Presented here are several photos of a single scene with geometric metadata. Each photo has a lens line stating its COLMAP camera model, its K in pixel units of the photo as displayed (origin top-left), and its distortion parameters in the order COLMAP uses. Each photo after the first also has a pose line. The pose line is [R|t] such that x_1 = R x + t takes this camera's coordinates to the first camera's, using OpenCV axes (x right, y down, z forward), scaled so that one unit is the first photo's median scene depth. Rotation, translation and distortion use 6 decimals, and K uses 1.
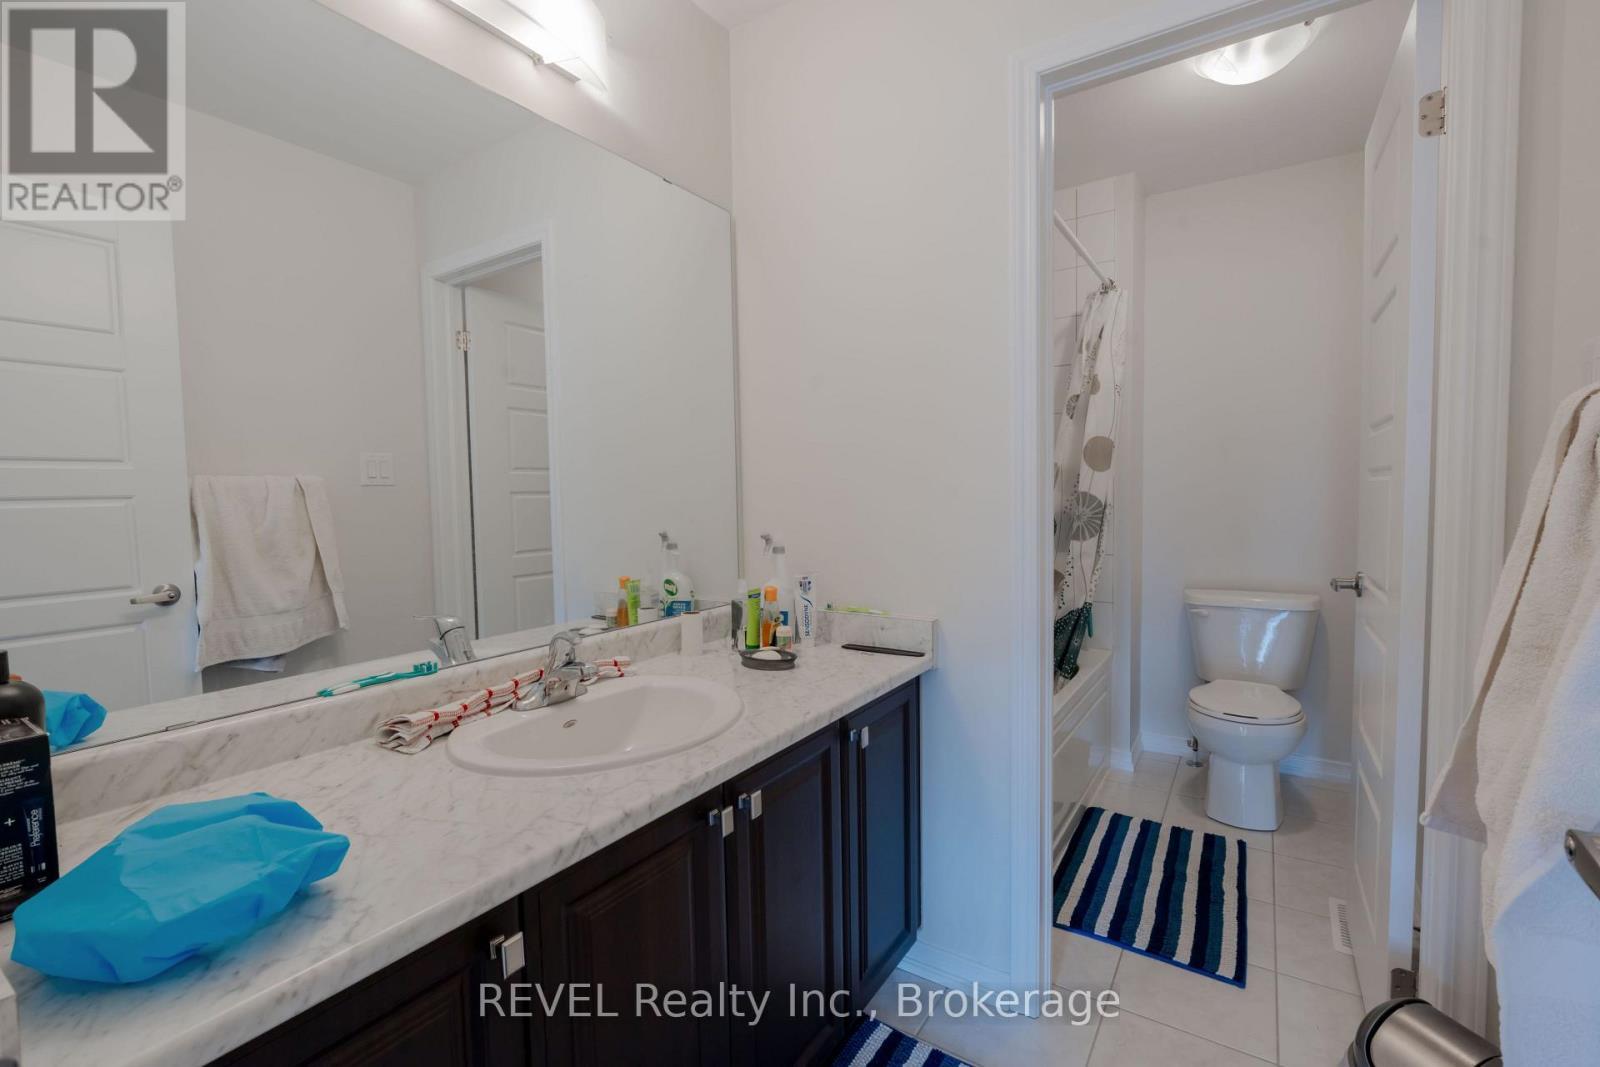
lens RADIAL K [[706.2, 0, 797.9], [0, 706.2, 538.4], [0, 0, 1]] dist [-0.003867, -0.000146]
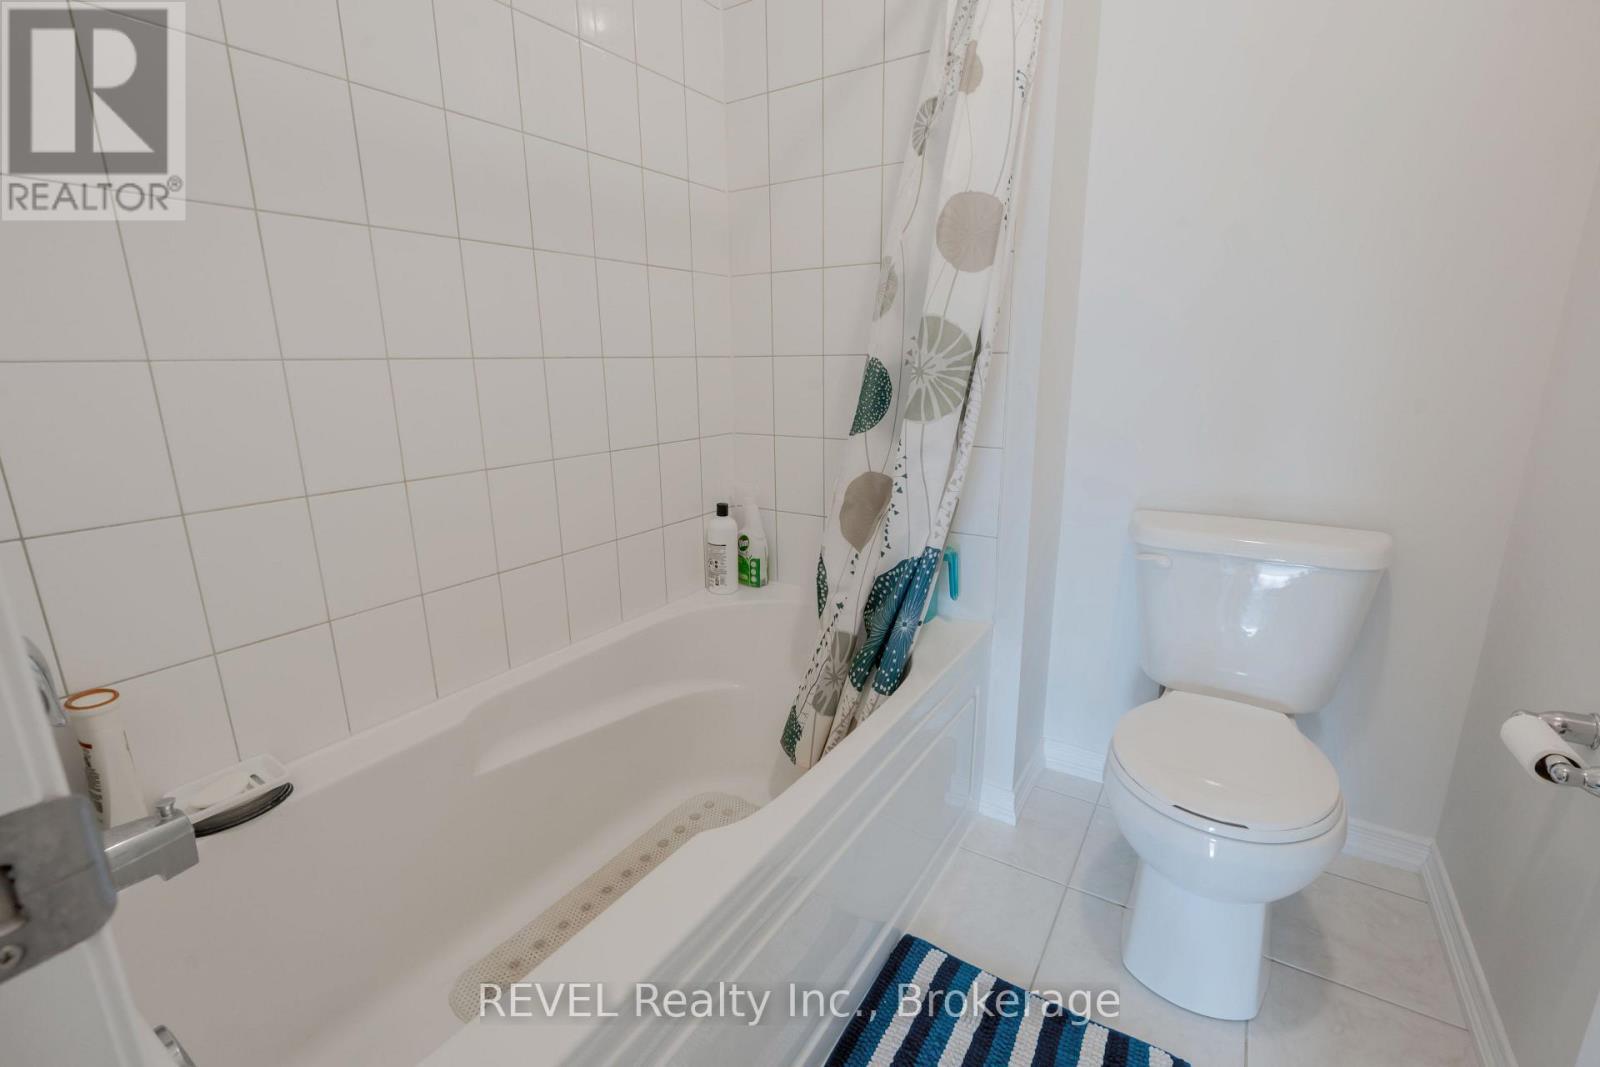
lens RADIAL K [[706.2, 0, 804.8], [0, 706.2, 530.0], [0, 0, 1]] dist [-0.003867, -0.000146]
pose [[0.999716, 0.001877, 0.023746, 0.309141], [-0.006158, 0.983367, 0.181526, -0.010830], [-0.023011, -0.181620, 0.983099, 0.514415]]
